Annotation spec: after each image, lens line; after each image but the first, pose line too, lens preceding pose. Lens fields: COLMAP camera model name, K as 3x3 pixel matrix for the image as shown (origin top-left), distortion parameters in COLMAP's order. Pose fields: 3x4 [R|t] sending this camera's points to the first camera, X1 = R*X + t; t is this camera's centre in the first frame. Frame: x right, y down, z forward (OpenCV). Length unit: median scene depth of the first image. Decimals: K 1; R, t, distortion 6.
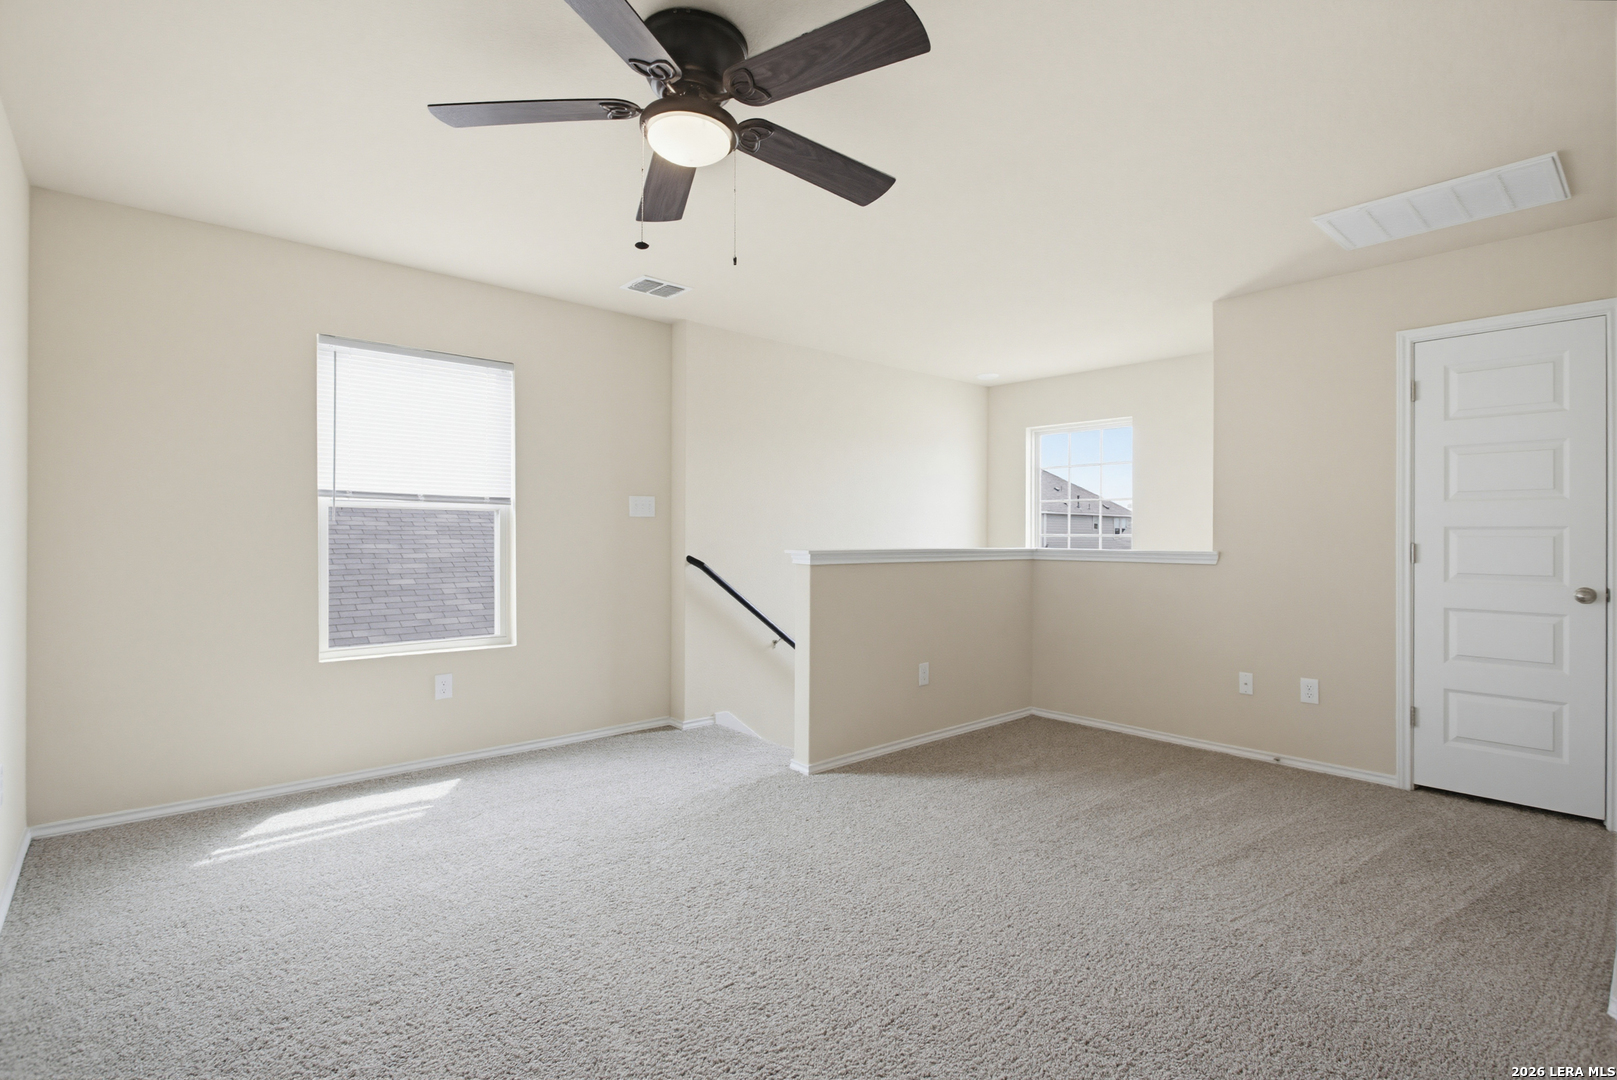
lens RADIAL K [[757.7, 0, 808.5], [0, 757.7, 540.0], [0, 0, 1]] dist [-0.003657, -0.000469]
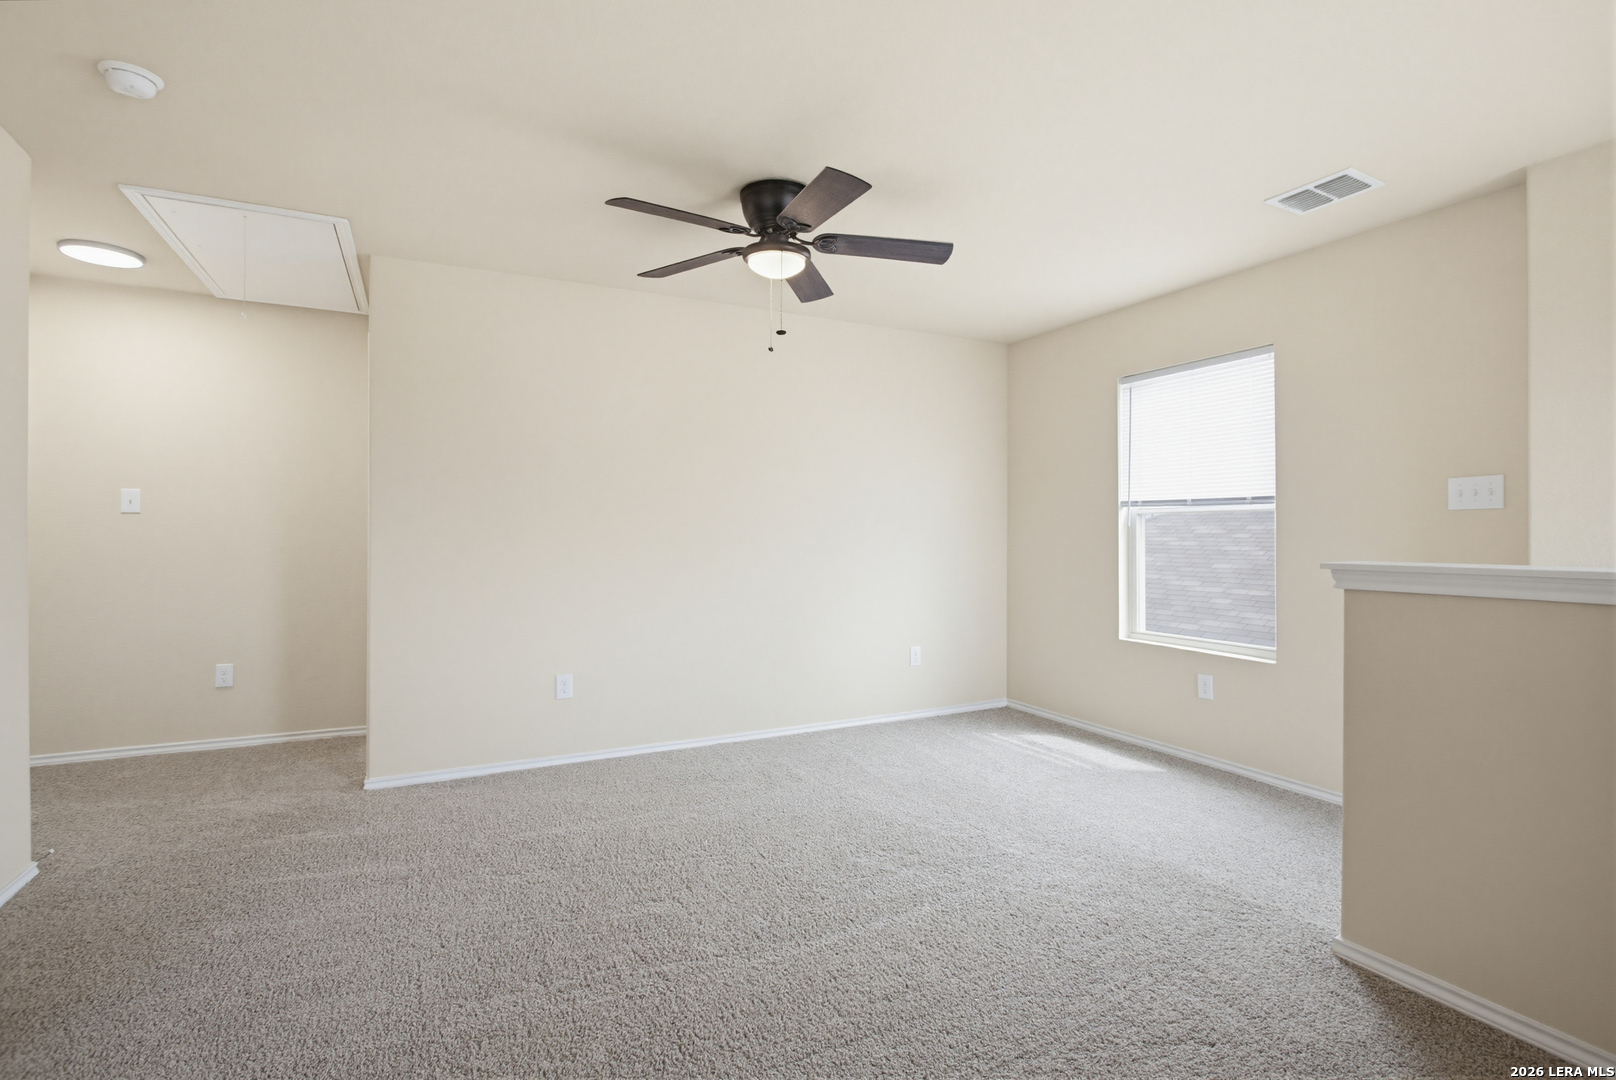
lens RADIAL K [[757.2, 0, 808.0], [0, 757.2, 540.0], [0, 0, 1]] dist [-0.003657, -0.000469]
pose [[-0.244716, 0.003161, -0.969590, 0.665428], [-0.004893, 0.999978, 0.004495, -0.005562], [0.969583, 0.005845, -0.244695, 0.764852]]
